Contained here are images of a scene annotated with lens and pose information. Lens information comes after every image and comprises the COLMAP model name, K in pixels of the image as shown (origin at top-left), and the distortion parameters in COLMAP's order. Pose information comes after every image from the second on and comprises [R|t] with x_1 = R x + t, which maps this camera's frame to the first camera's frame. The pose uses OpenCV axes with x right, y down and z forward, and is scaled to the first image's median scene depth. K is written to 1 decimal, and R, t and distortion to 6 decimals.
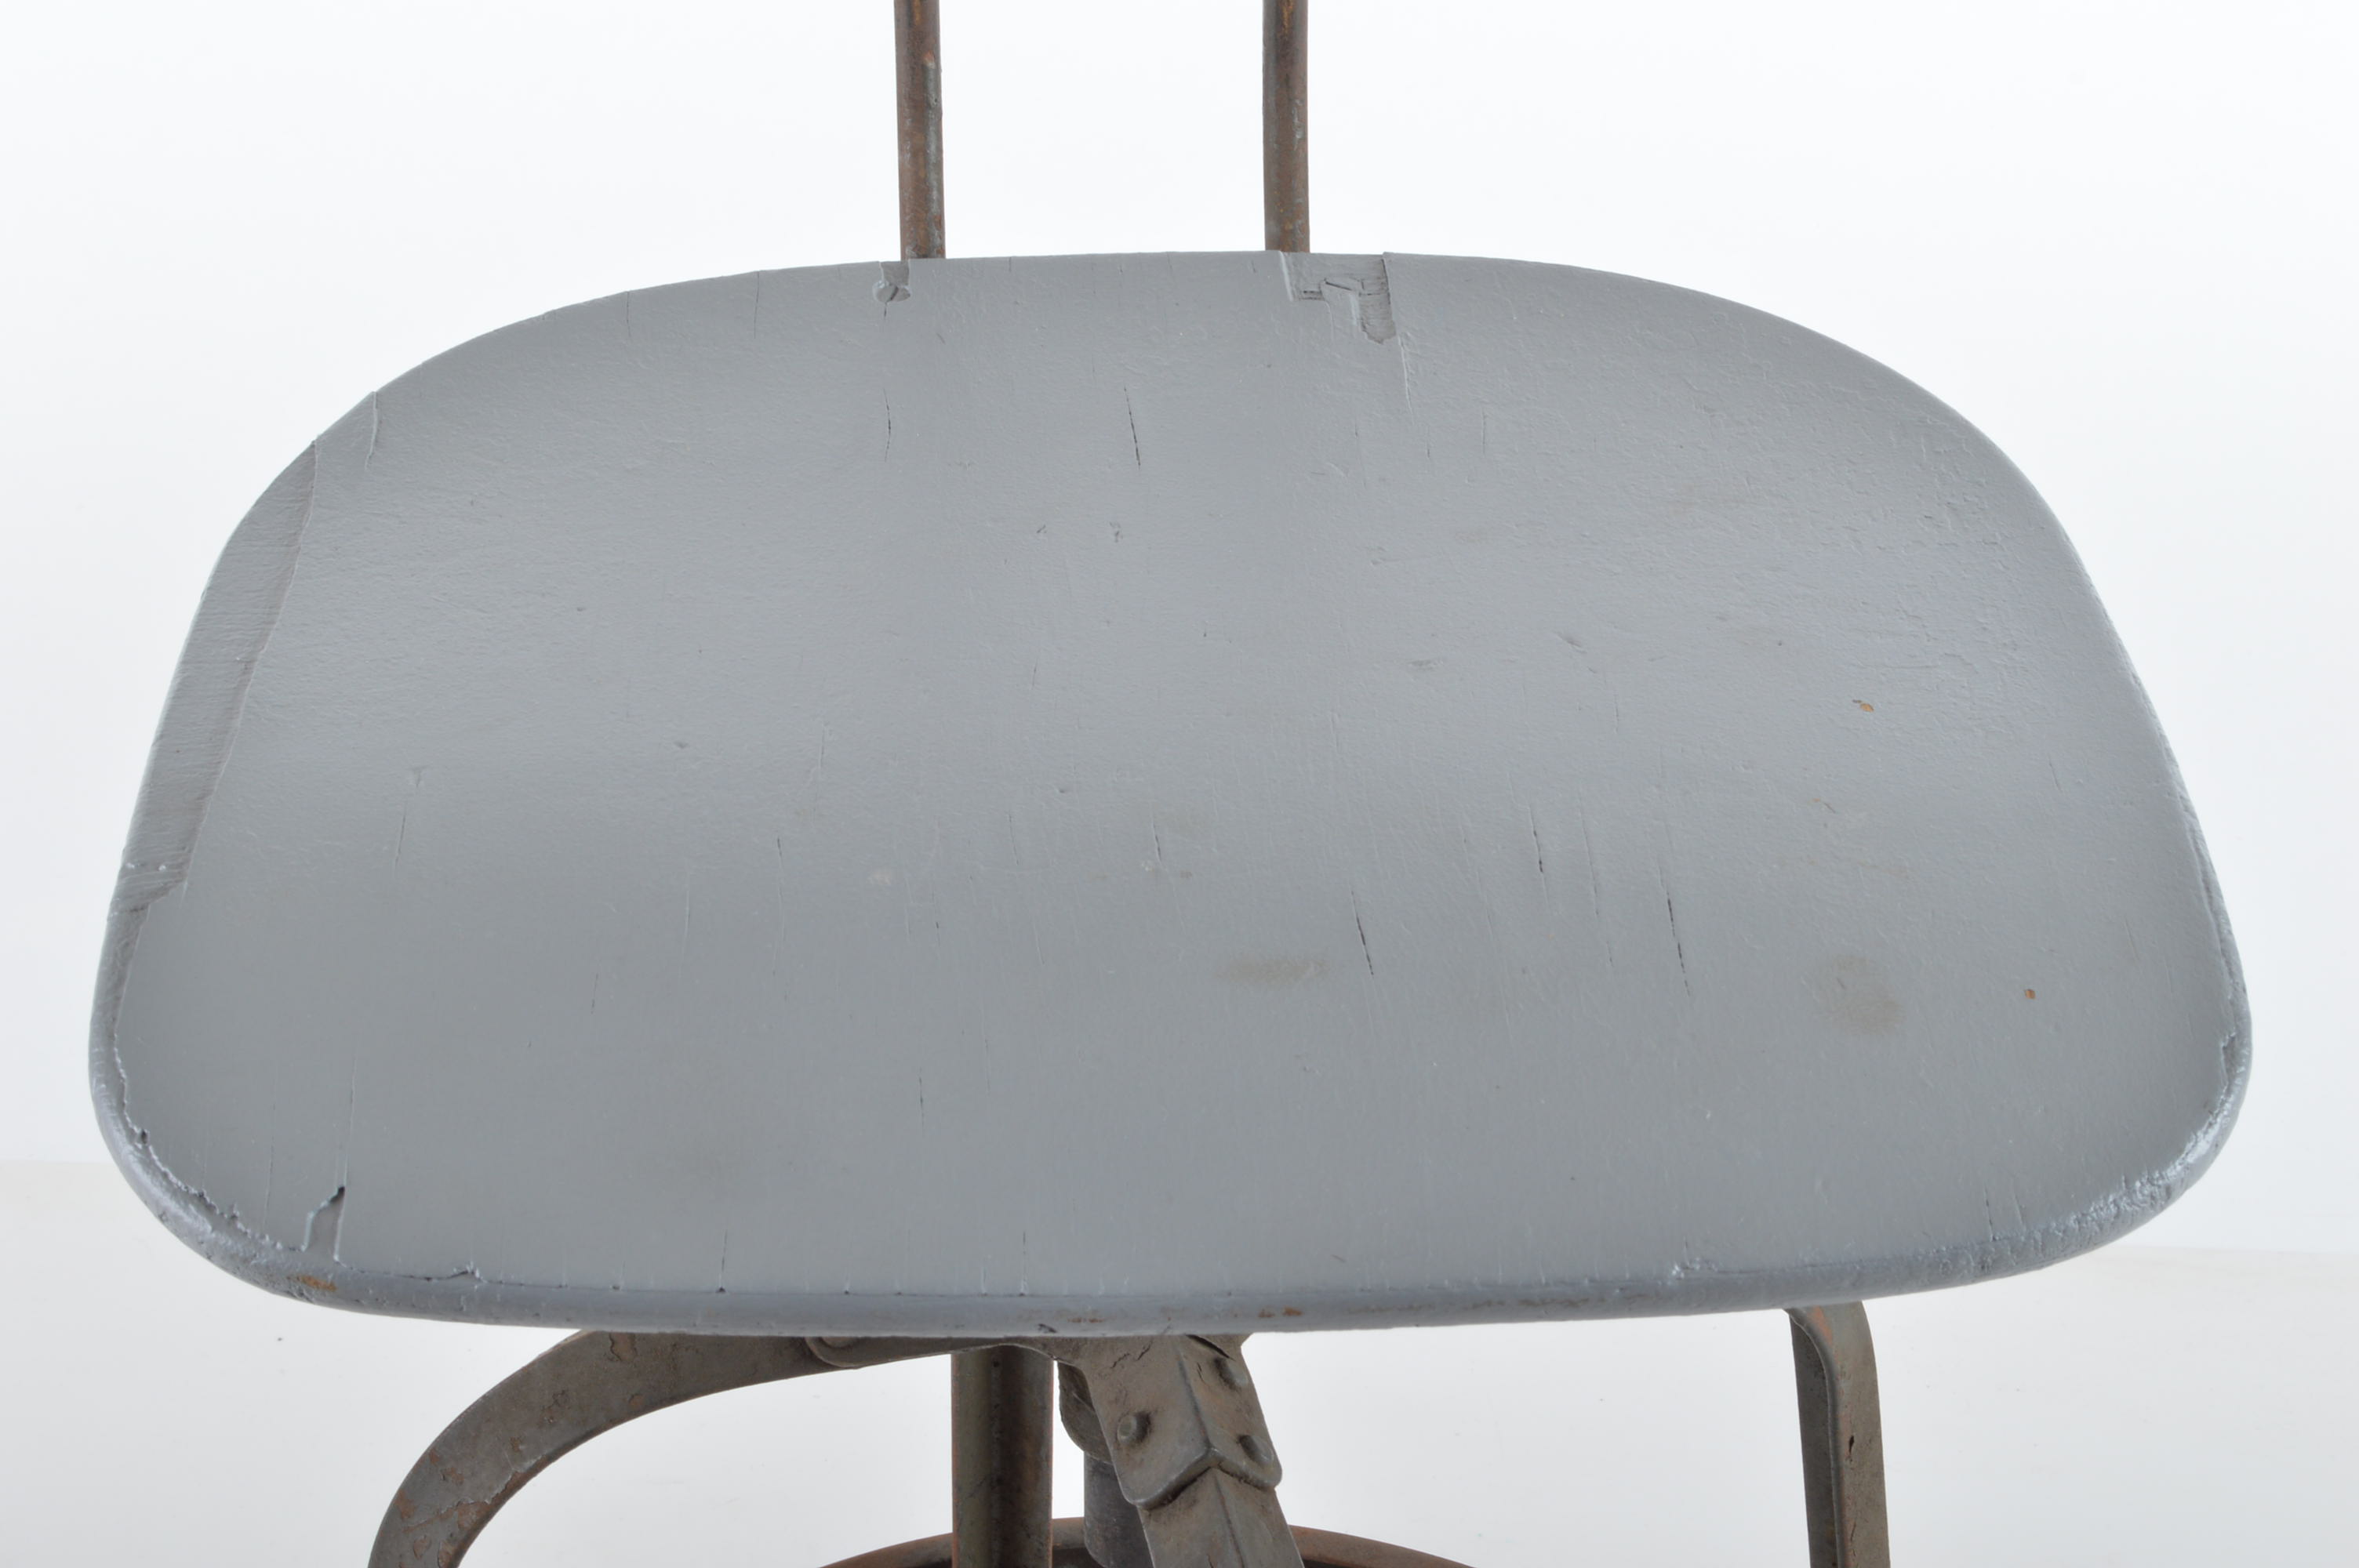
lens RADIAL K [[5075.3, 0, 1183.1], [0, 5075.3, 779.9], [0, 0, 1]] dist [0.066070, 0.000000]
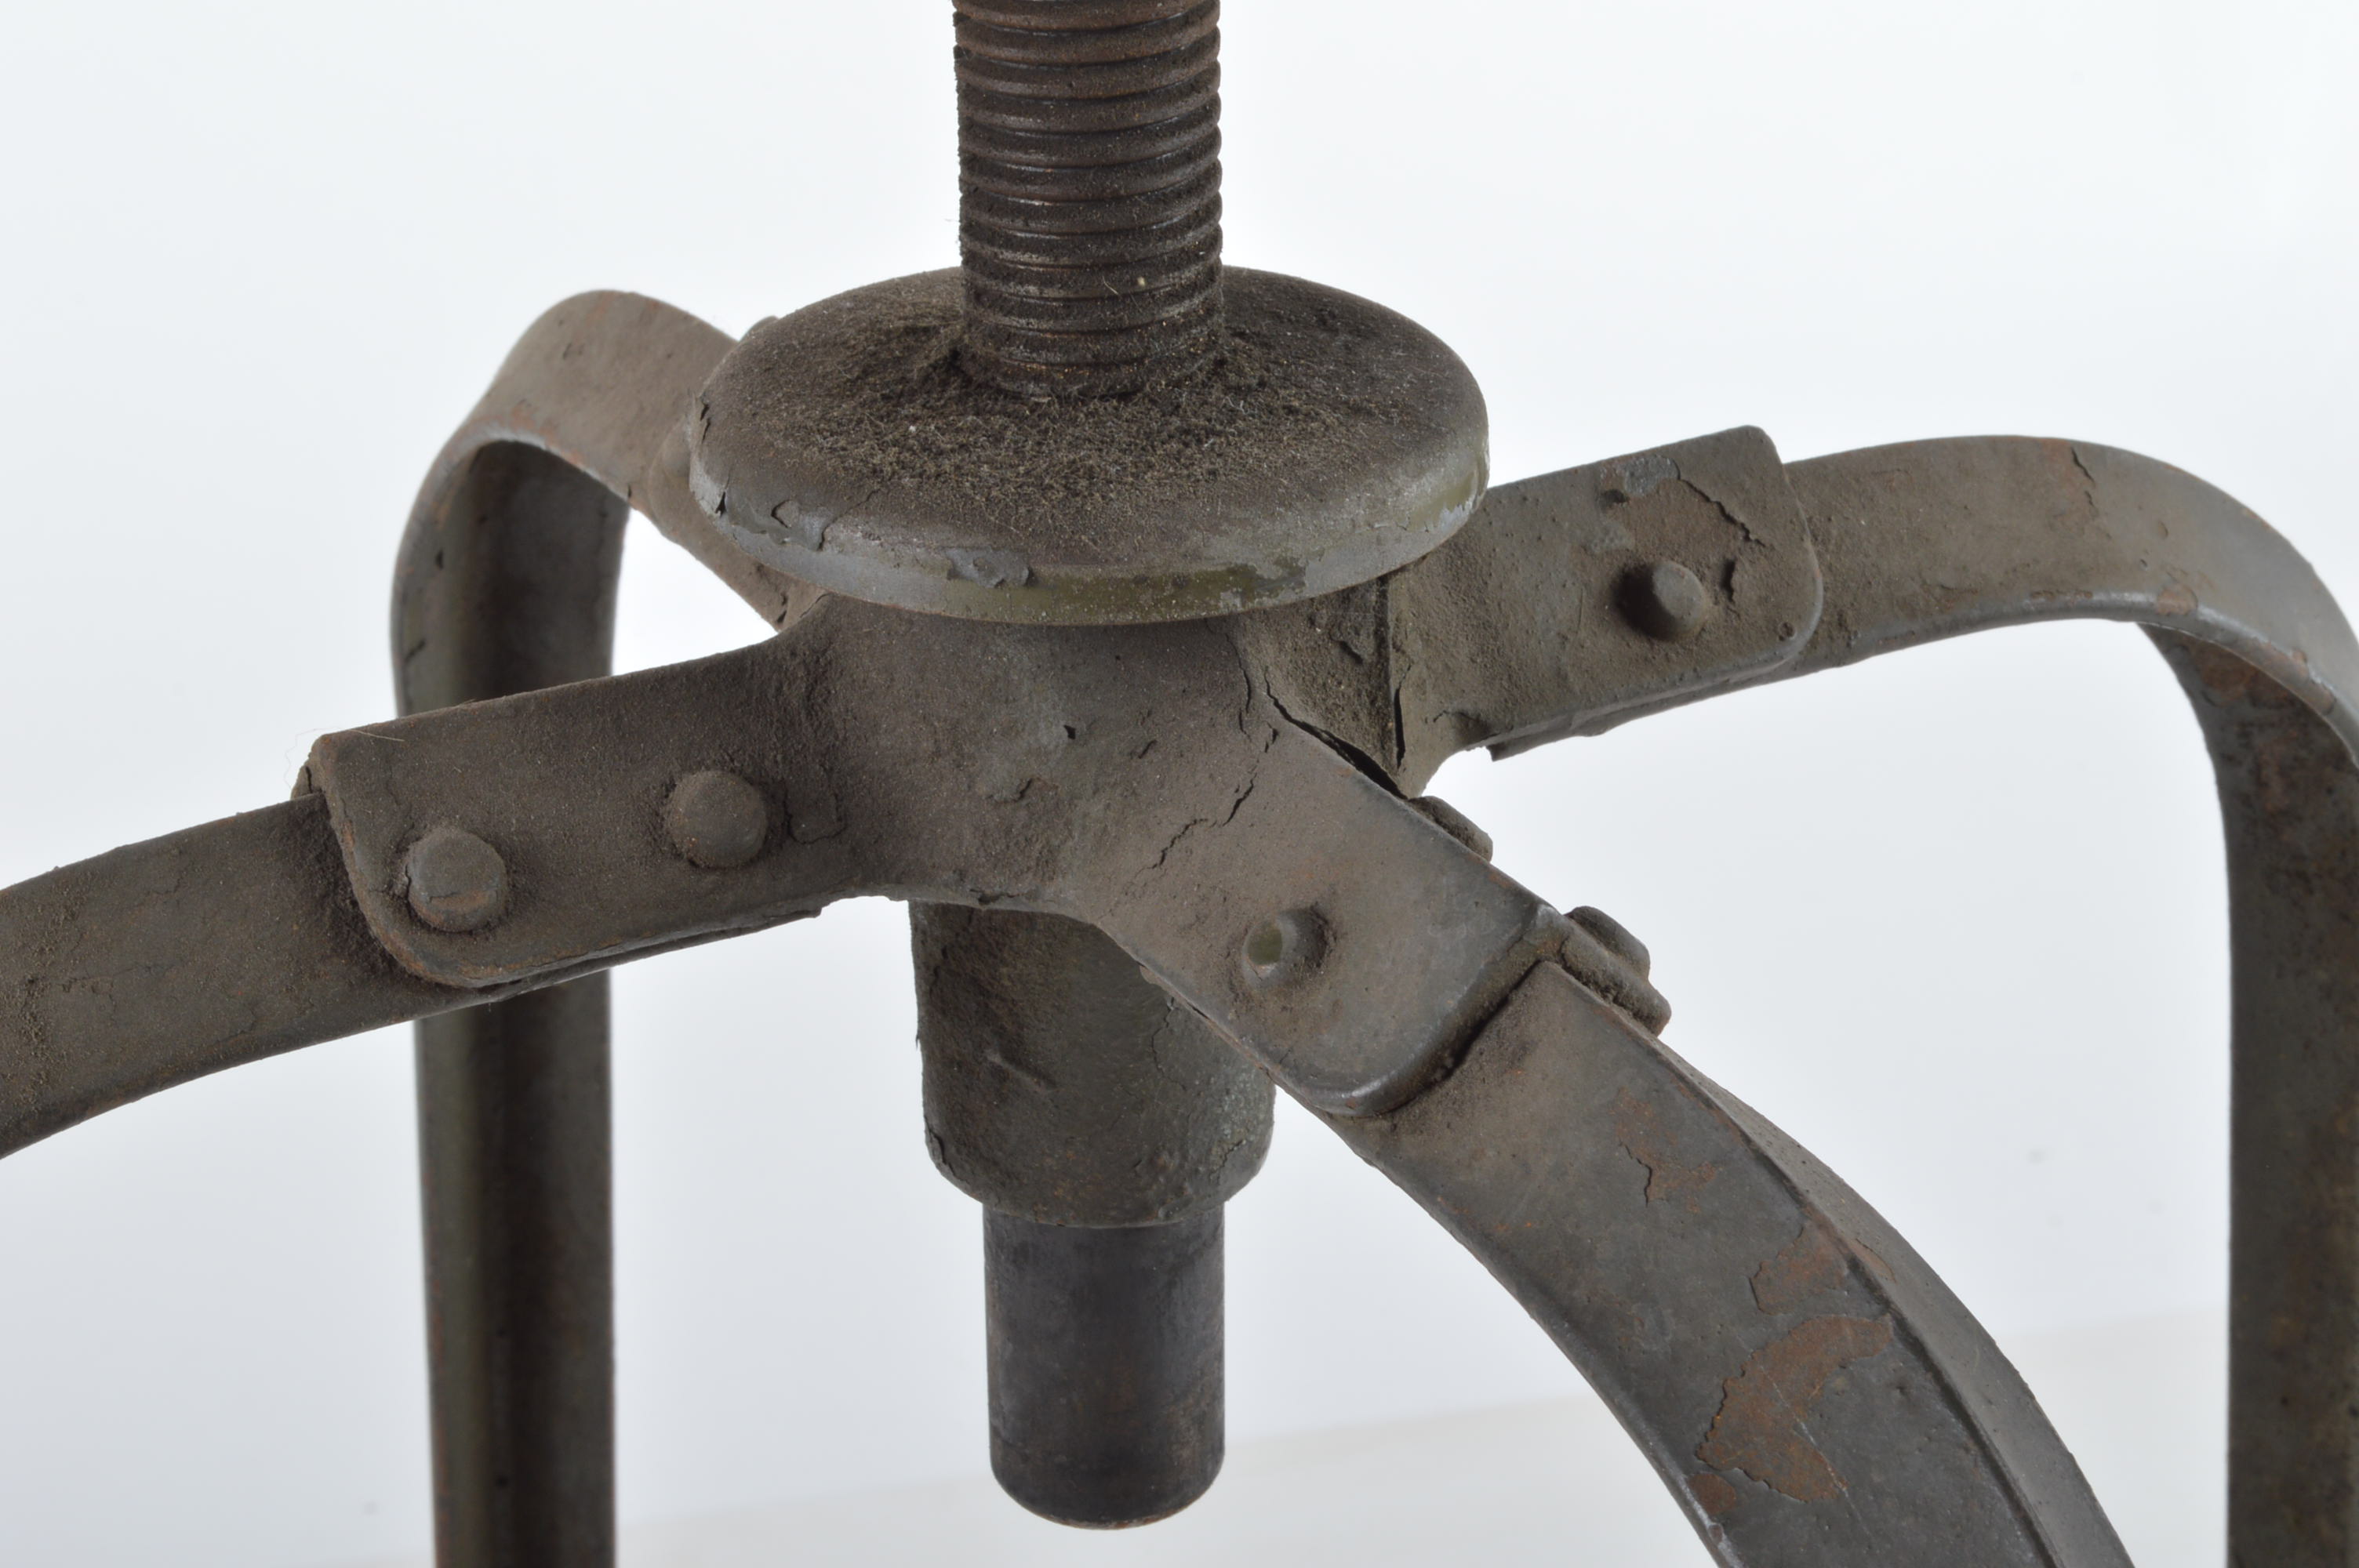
lens RADIAL K [[4388.4, 0, 1176.2], [0, 4388.4, 778.4], [0, 0, 1]] dist [0.018050, 0.000000]
pose [[0.957617, -0.126888, 0.258590, -0.100922], [0.171819, 0.972172, -0.159248, 0.163398], [-0.231187, 0.196930, 0.952770, 0.660714]]
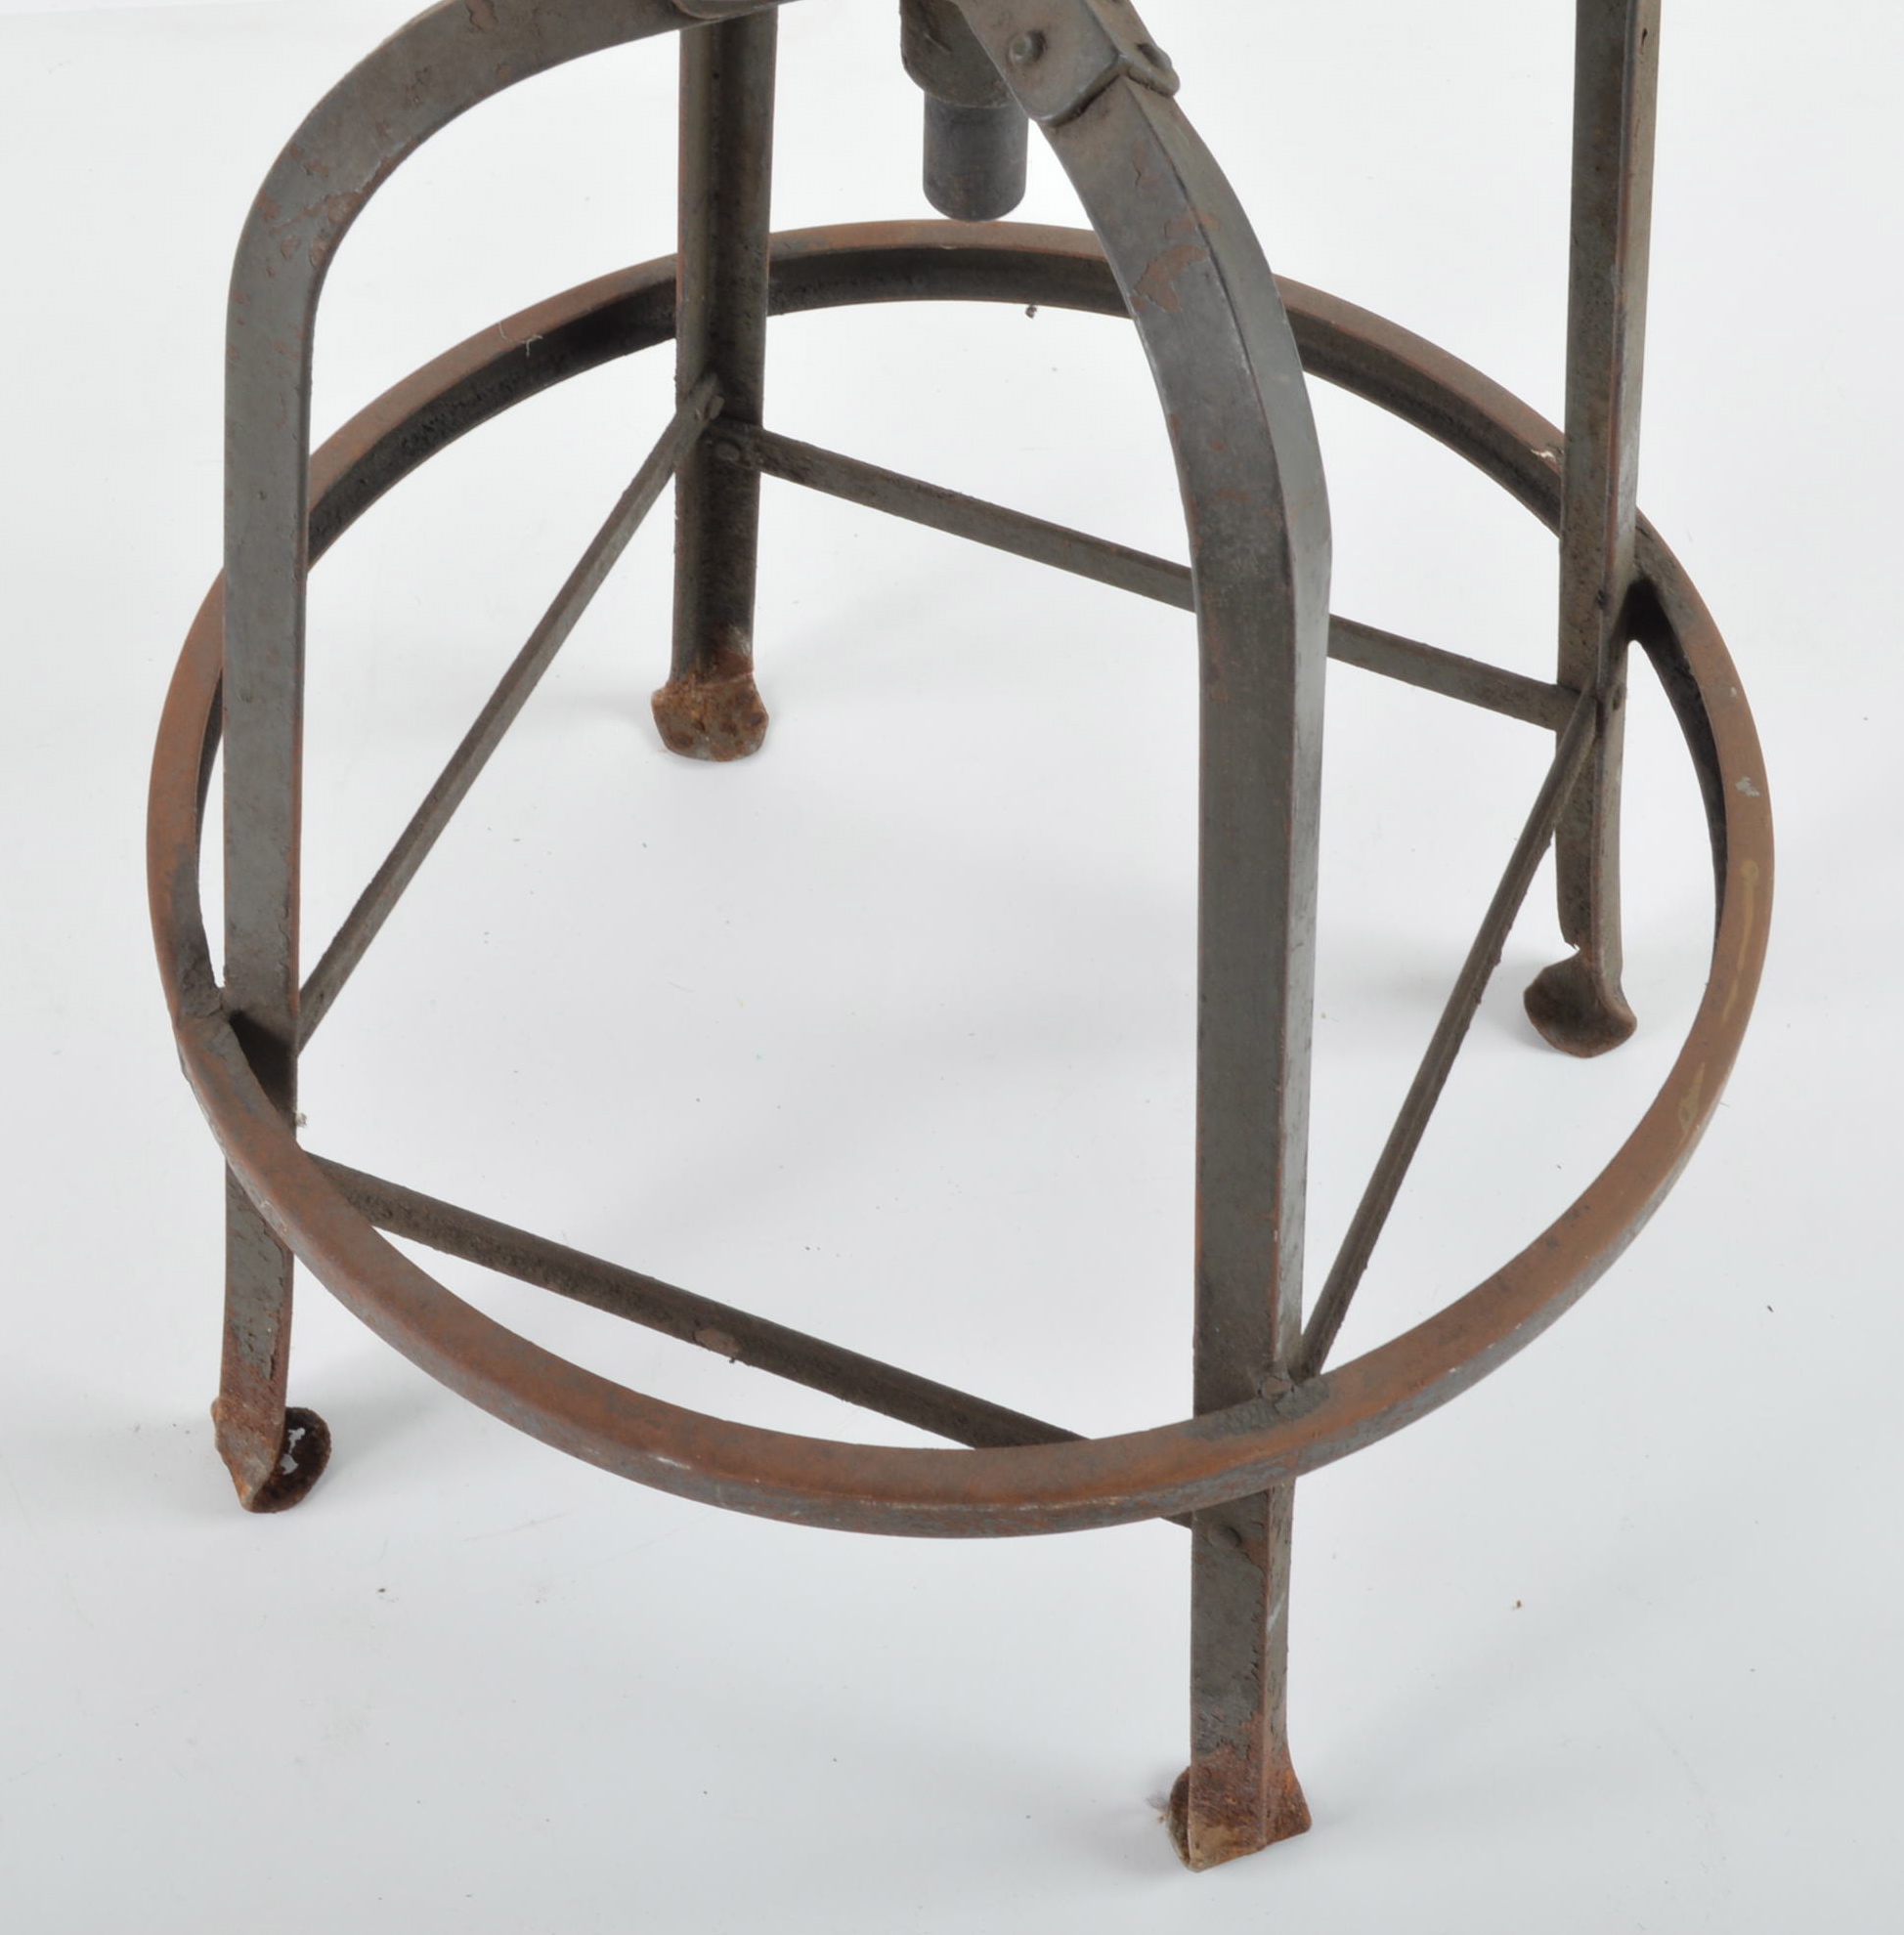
lens RADIAL K [[4151.2, 0, 949.7], [0, 4151.2, 966.1], [0, 0, 1]] dist [-0.011883, 0.000000]
pose [[0.987839, -0.112340, 0.107489, -0.127110], [0.077884, 0.955879, 0.283248, 0.067552], [-0.134567, -0.271432, 0.953004, 0.187103]]
